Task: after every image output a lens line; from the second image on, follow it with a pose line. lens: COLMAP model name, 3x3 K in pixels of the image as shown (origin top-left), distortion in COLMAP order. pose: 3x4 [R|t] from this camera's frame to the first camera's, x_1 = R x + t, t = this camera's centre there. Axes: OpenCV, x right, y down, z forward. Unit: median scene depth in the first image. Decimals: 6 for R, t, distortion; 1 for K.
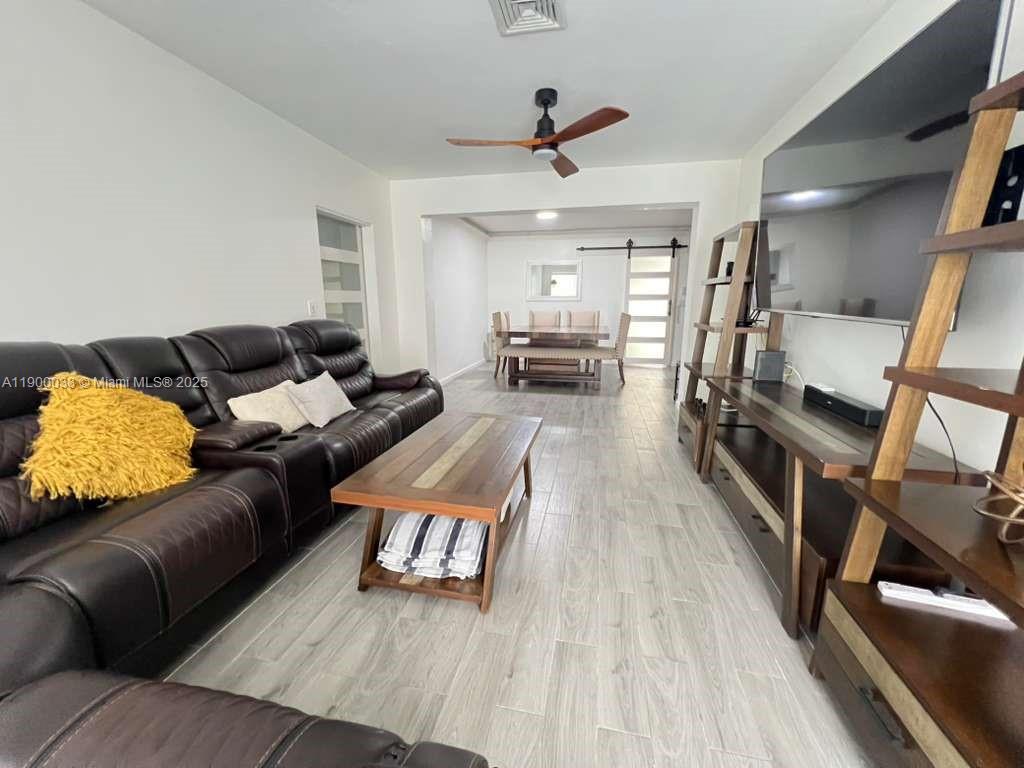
lens RADIAL K [[410.5, 0, 512.5], [0, 410.5, 383.5], [0, 0, 1]] dist [-0.001588, -0.000625]
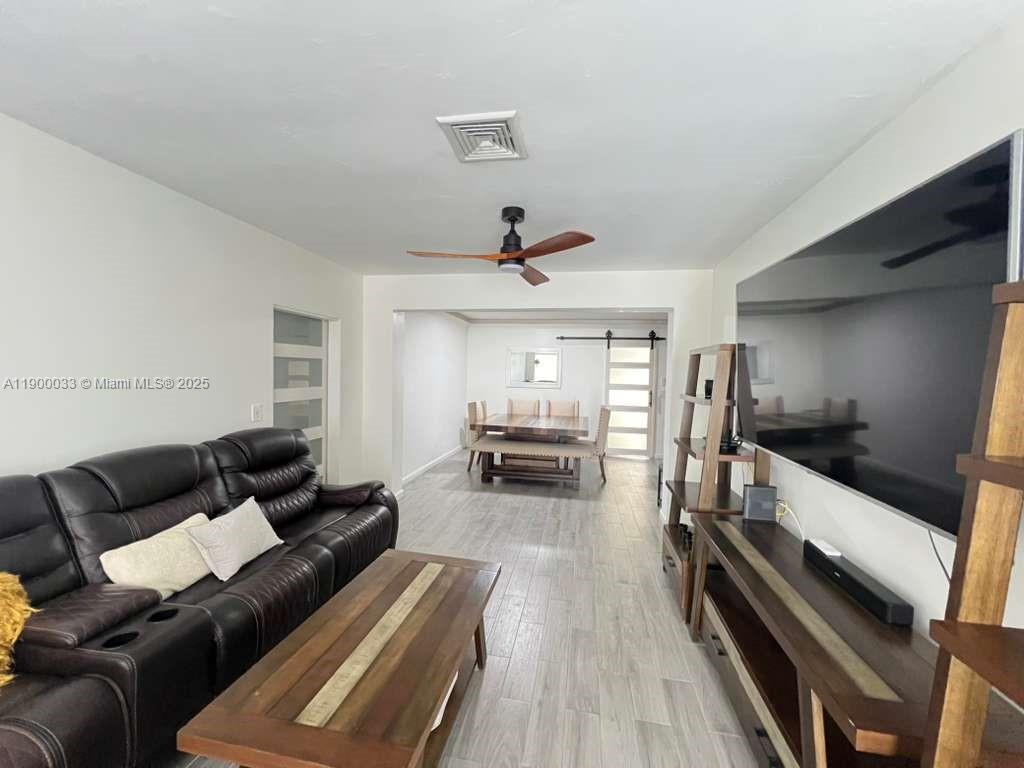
lens RADIAL K [[410.5, 0, 512.9], [0, 410.5, 384.3], [0, 0, 1]] dist [-0.001588, -0.000625]
pose [[0.999185, 0.023977, 0.032481, 0.056658], [-0.018159, 0.985477, -0.168836, -0.126991], [-0.036058, 0.168108, 0.985109, 0.099022]]
